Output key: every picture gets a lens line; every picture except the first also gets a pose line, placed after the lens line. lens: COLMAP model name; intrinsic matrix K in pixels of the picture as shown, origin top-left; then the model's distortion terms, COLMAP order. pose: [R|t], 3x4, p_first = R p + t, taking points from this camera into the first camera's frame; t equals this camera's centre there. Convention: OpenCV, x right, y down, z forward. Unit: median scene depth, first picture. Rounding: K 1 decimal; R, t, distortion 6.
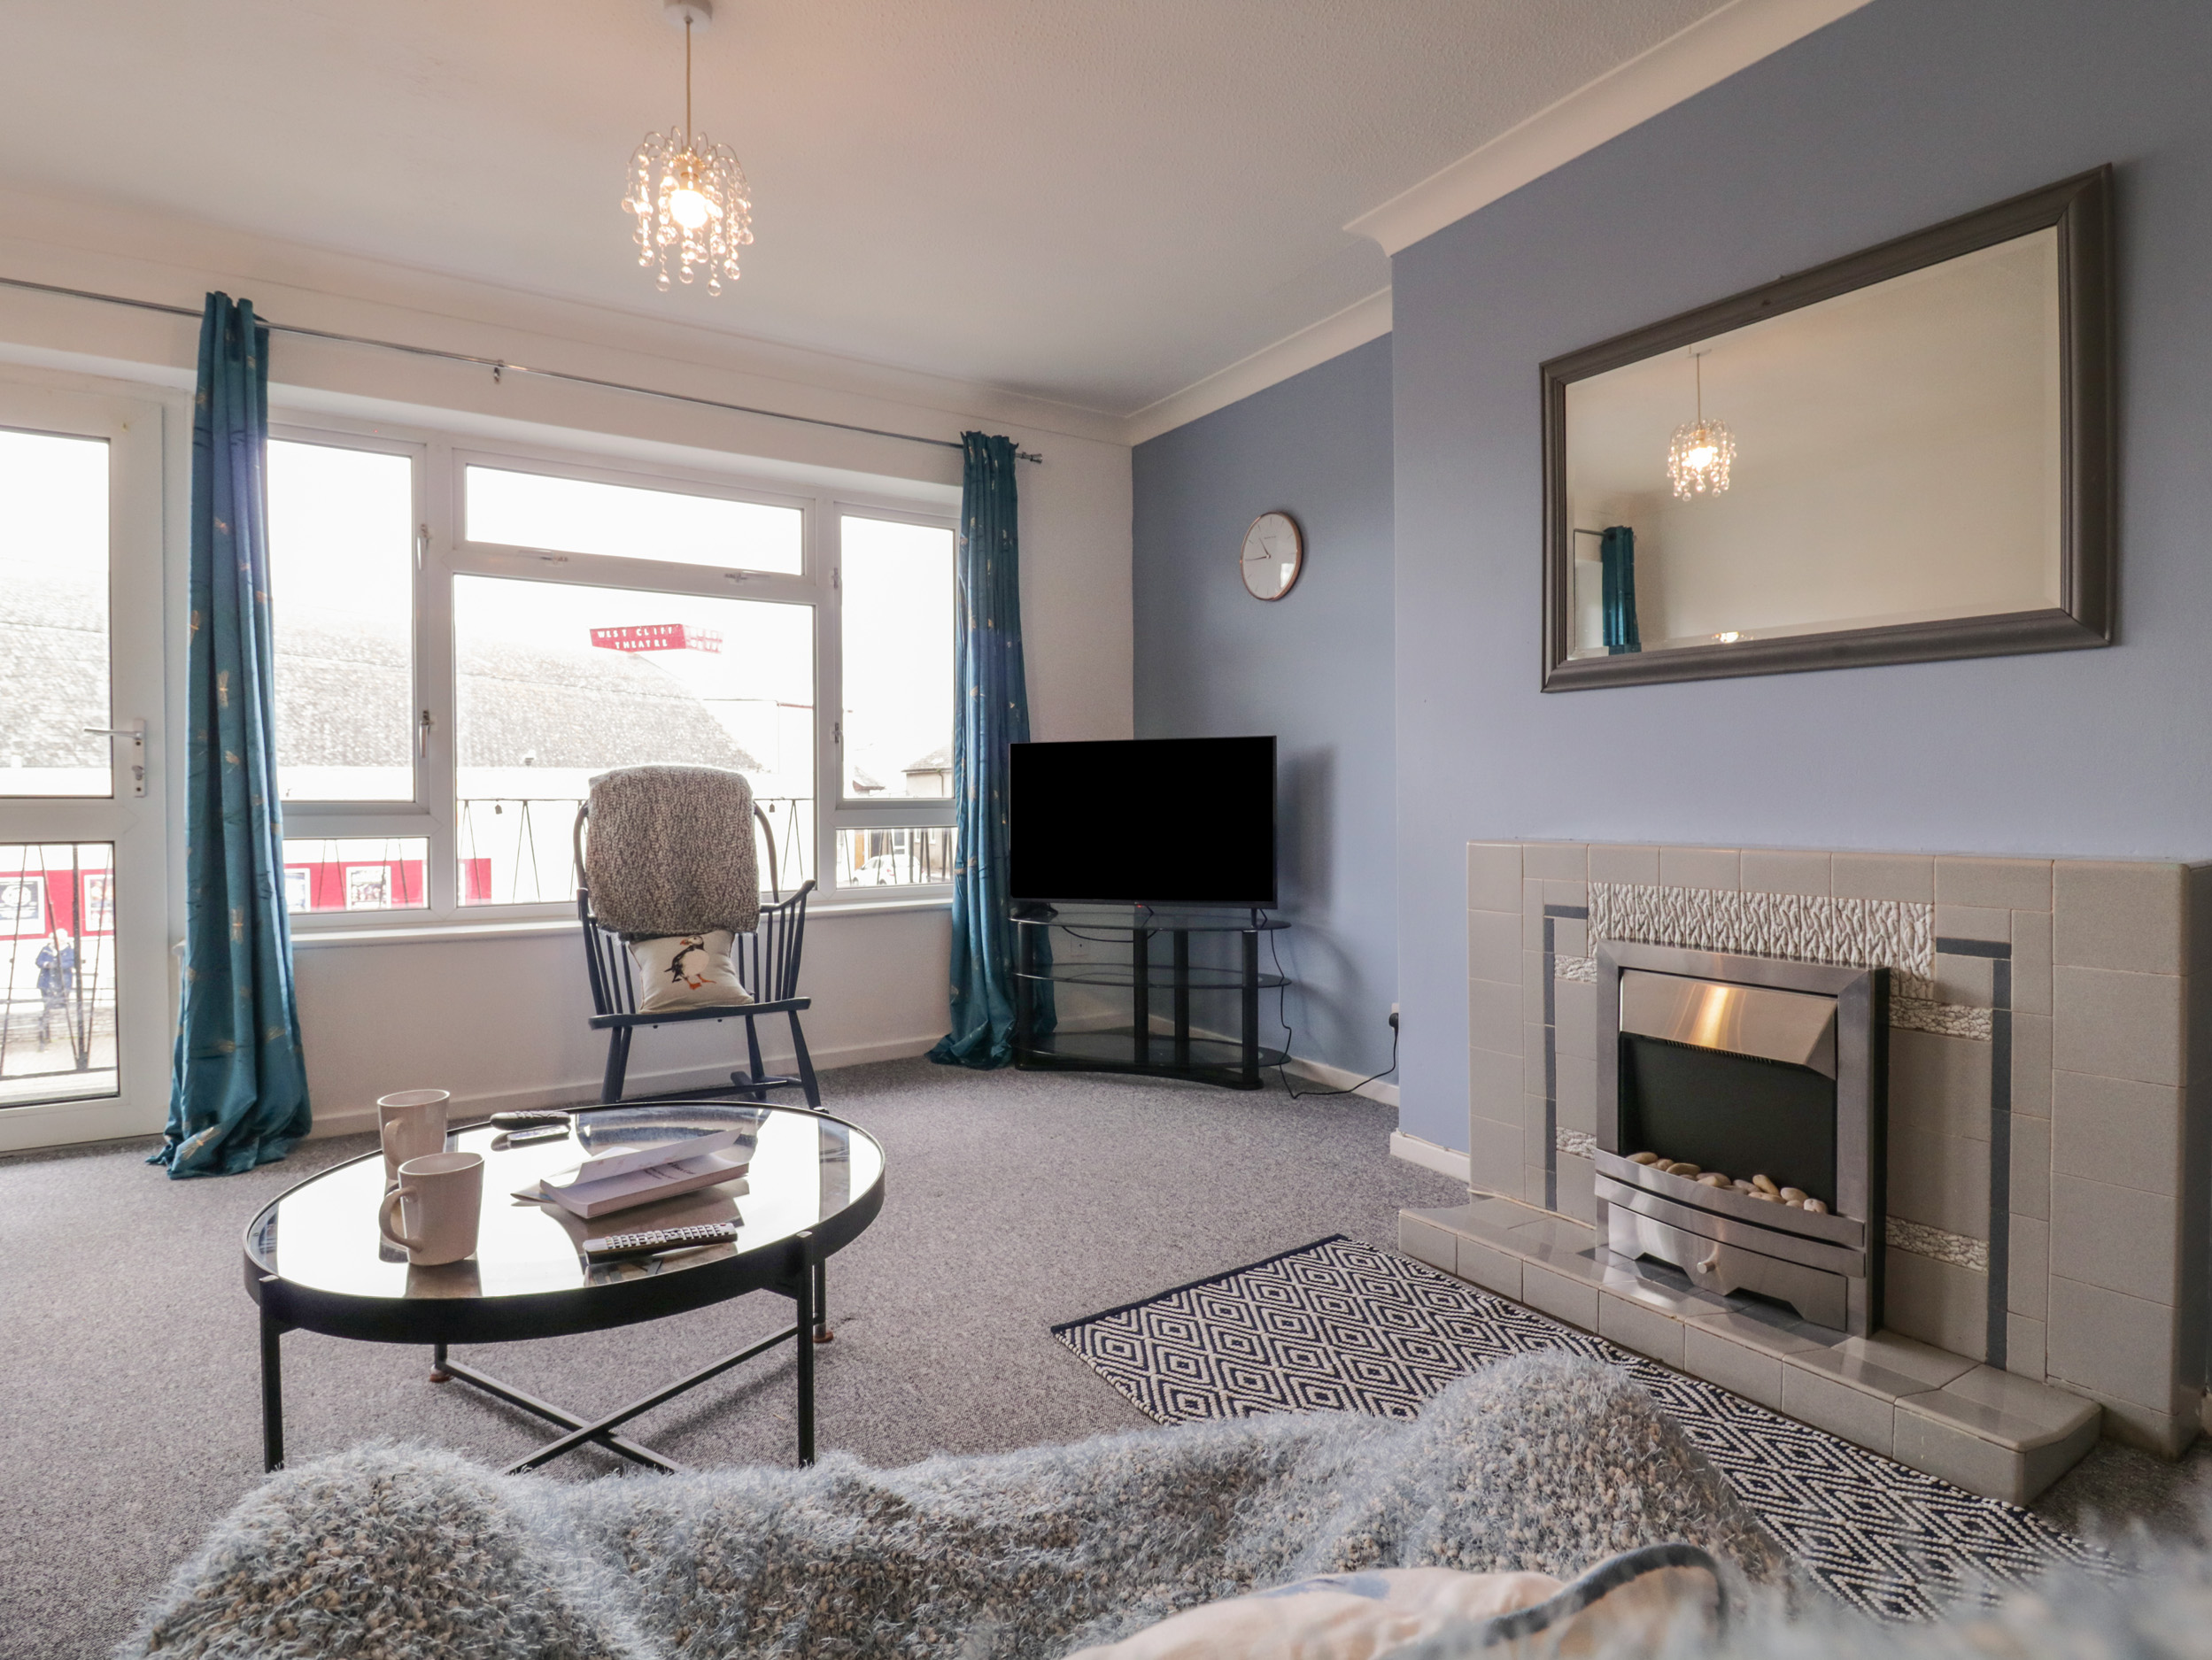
lens RADIAL K [[1159.1, 0, 1123.4], [0, 1159.1, 817.0], [0, 0, 1]] dist [-0.017380, -0.000414]
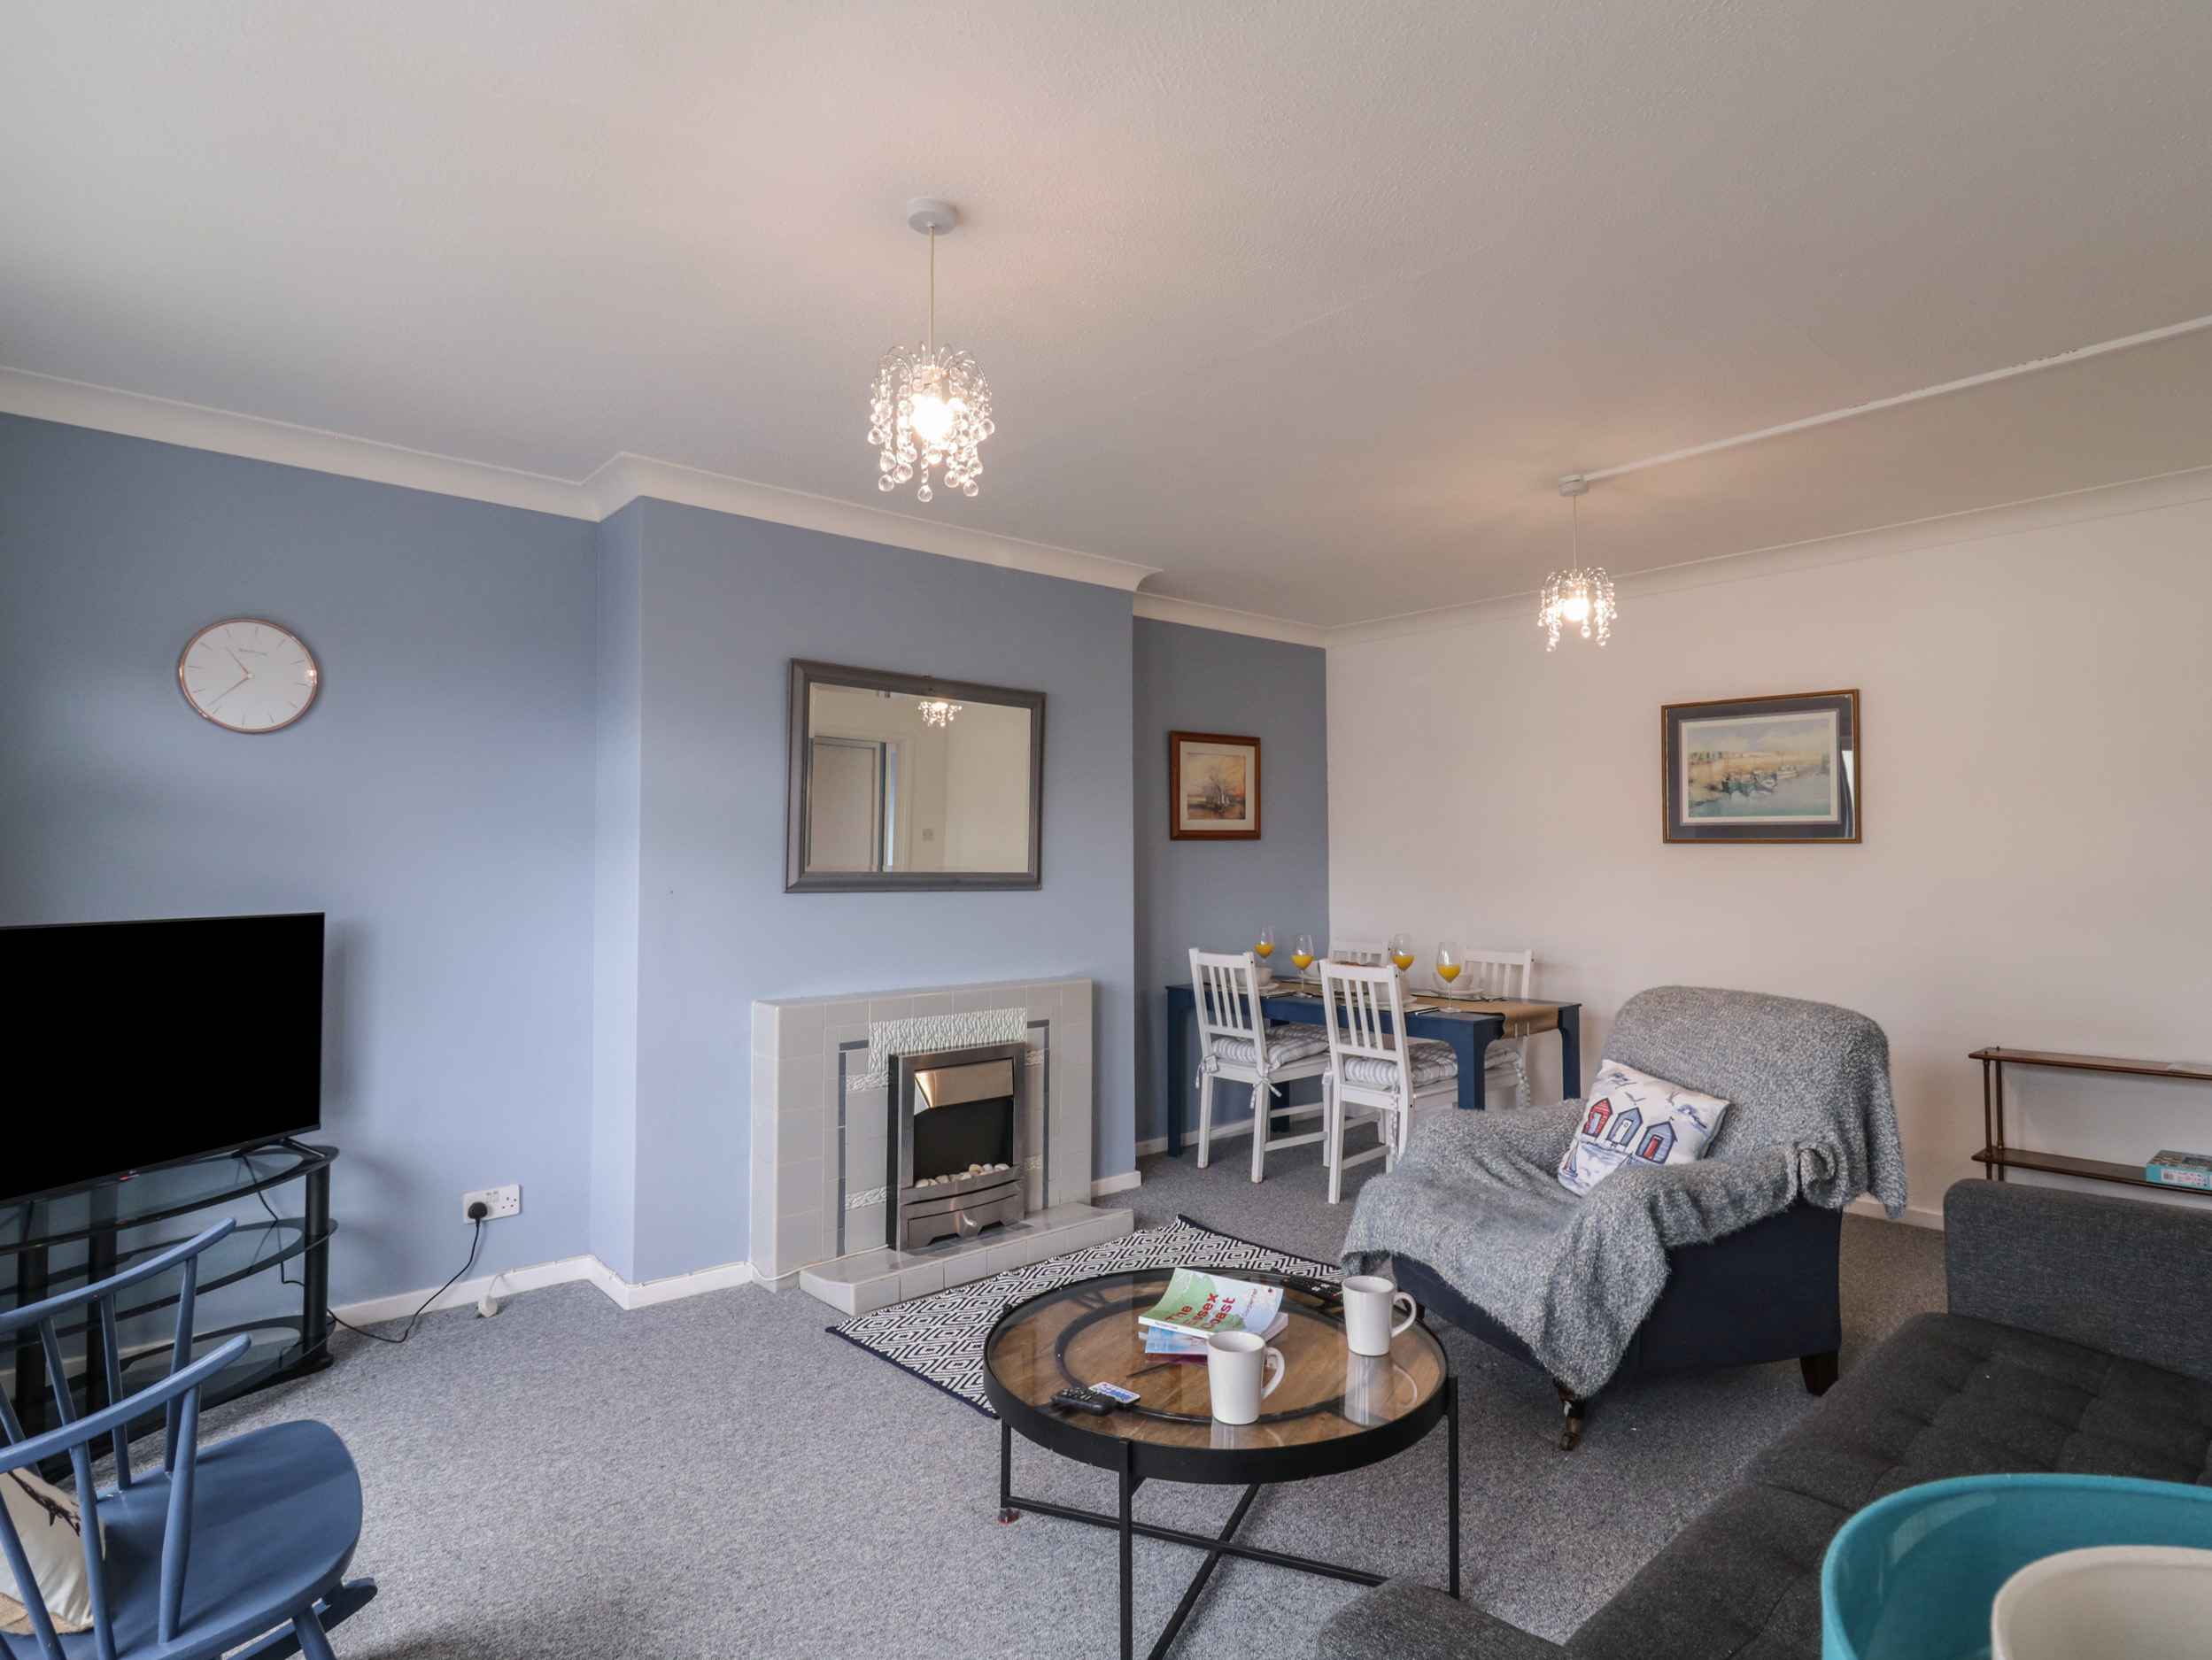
lens RADIAL K [[1215.5, 0, 1106.0], [0, 1215.5, 830.0], [0, 0, 1]] dist [0.021795, -0.000045]
pose [[-0.155481, 0.034025, 0.987253, -0.784033], [0.016943, 0.999351, -0.031774, -0.089882], [-0.987694, 0.011787, -0.155957, 0.585933]]
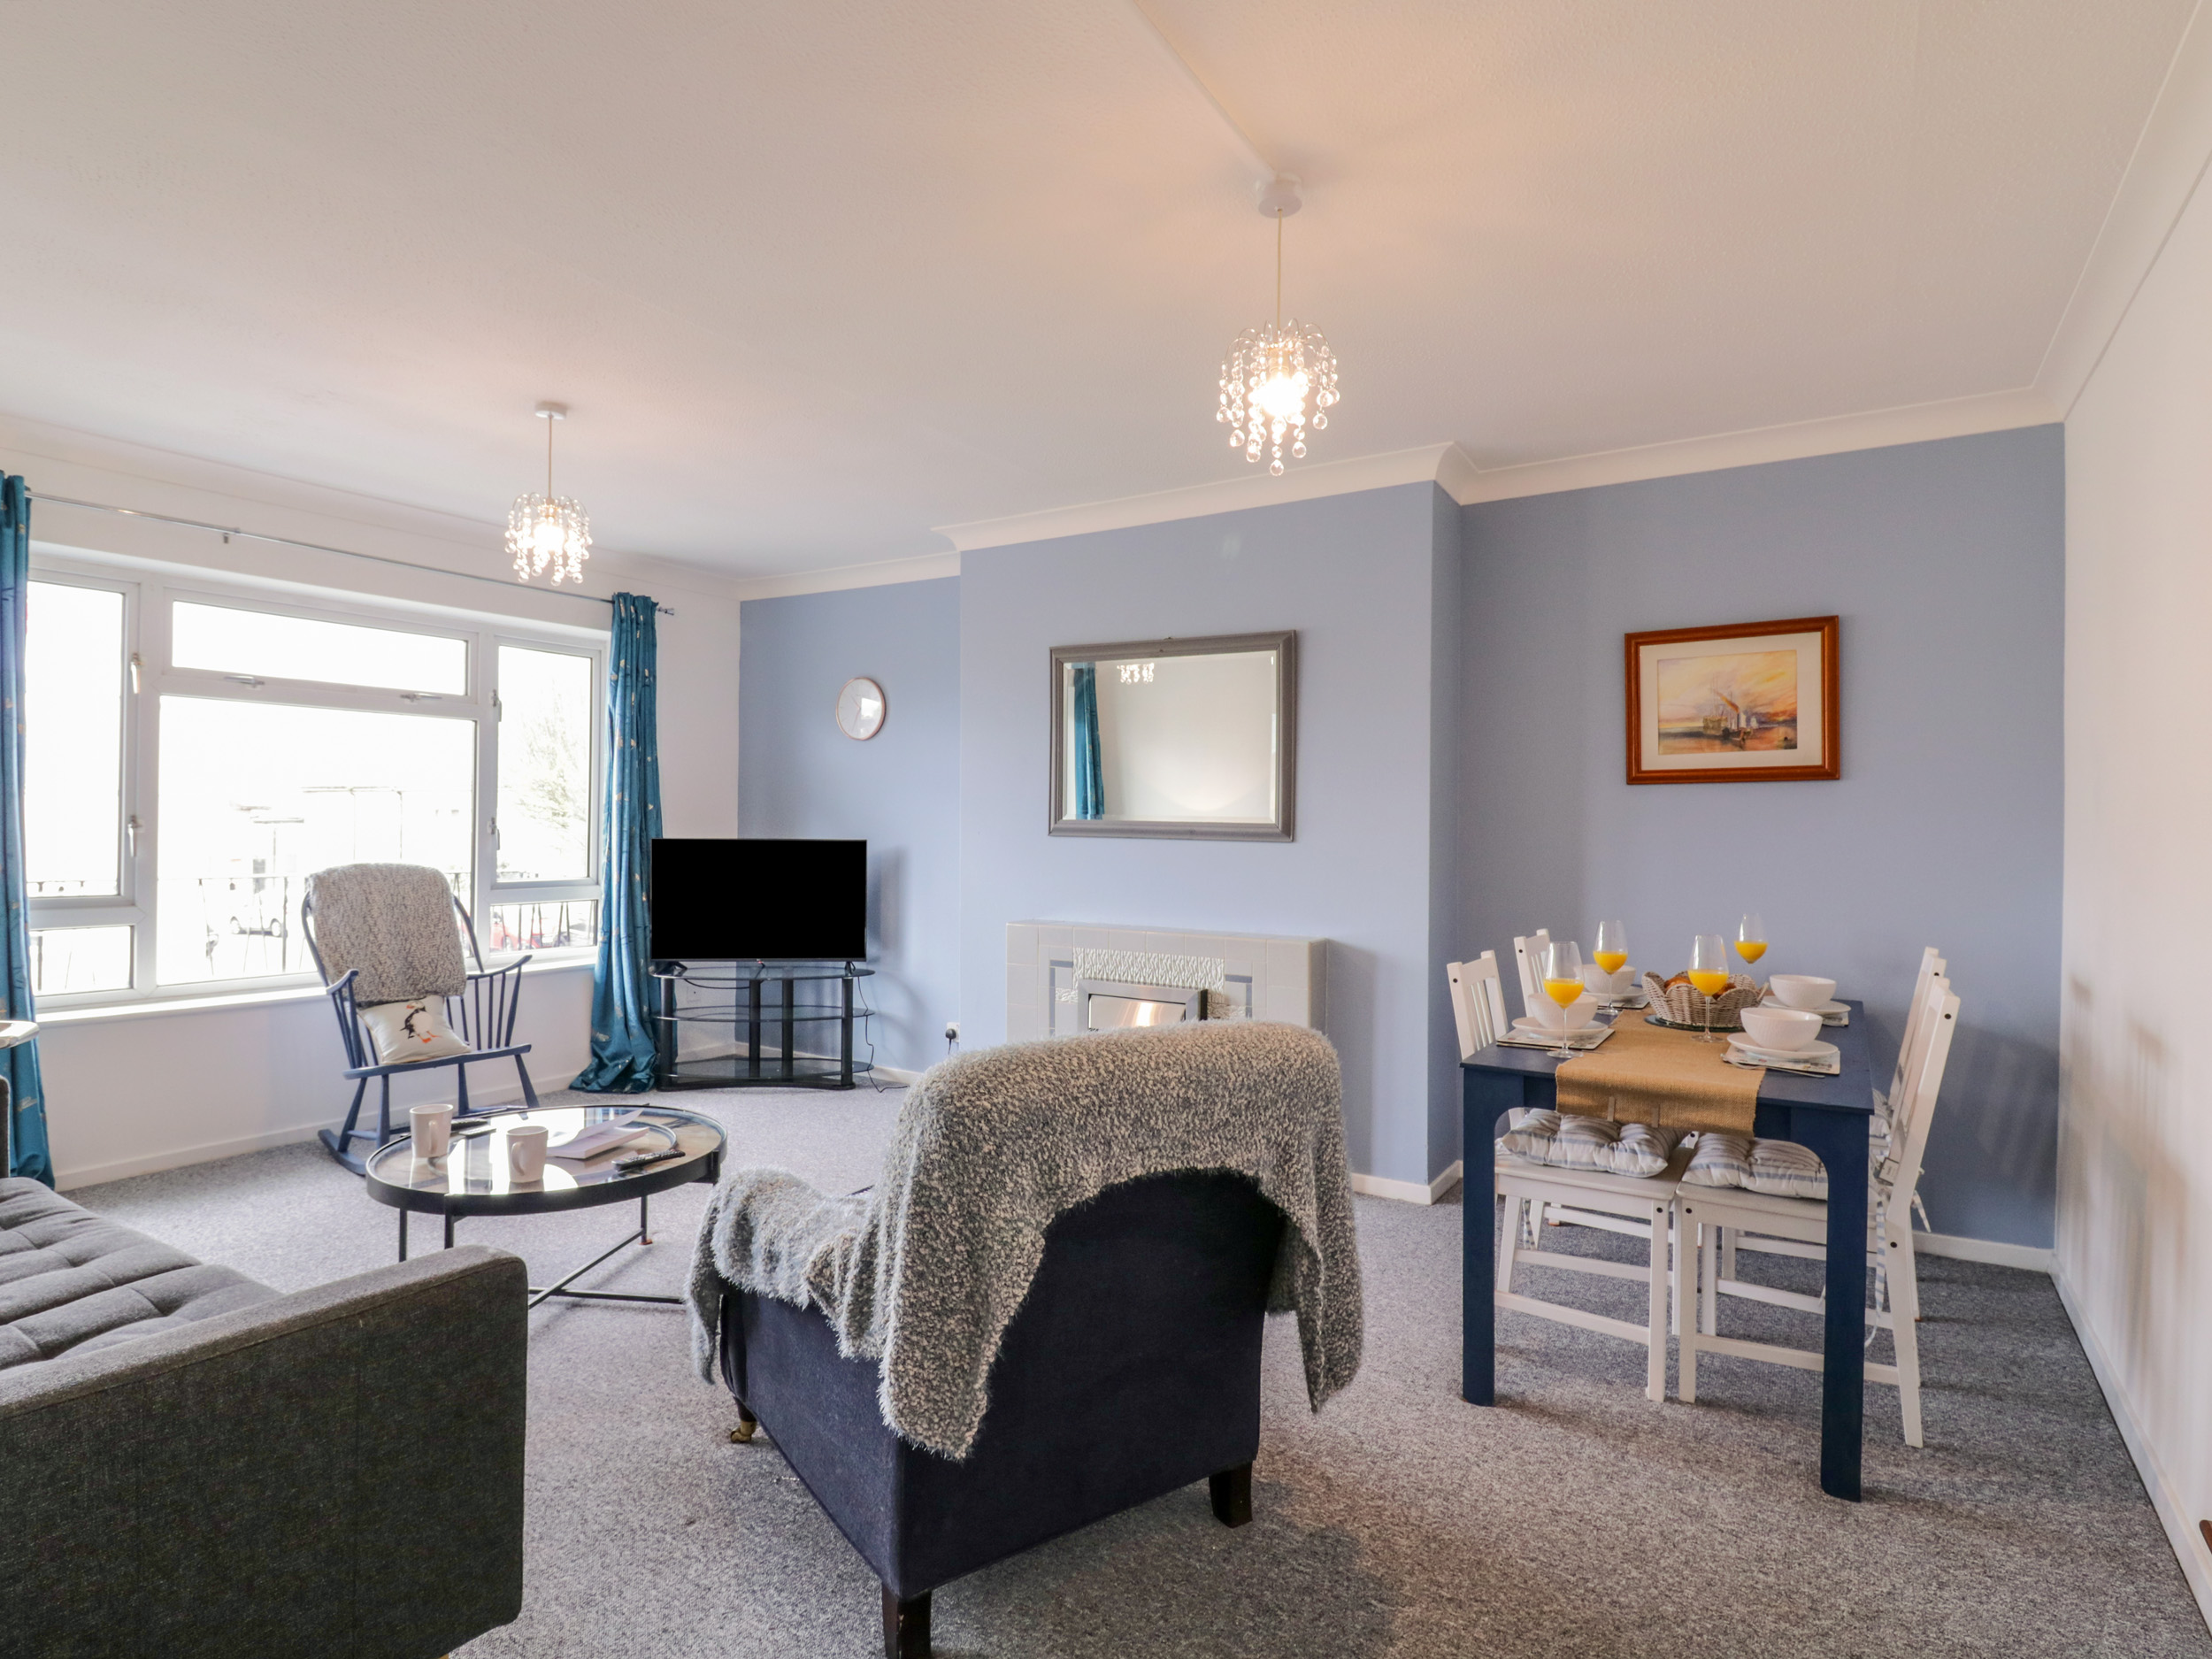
lens RADIAL K [[1159.2, 0, 1123.4], [0, 1159.2, 816.5], [0, 0, 1]] dist [-0.017380, -0.000414]
pose [[0.904000, 0.016757, 0.427203, -0.196107], [-0.006475, 0.999654, -0.025510, -0.066009], [-0.427483, 0.020295, 0.903796, -0.434873]]
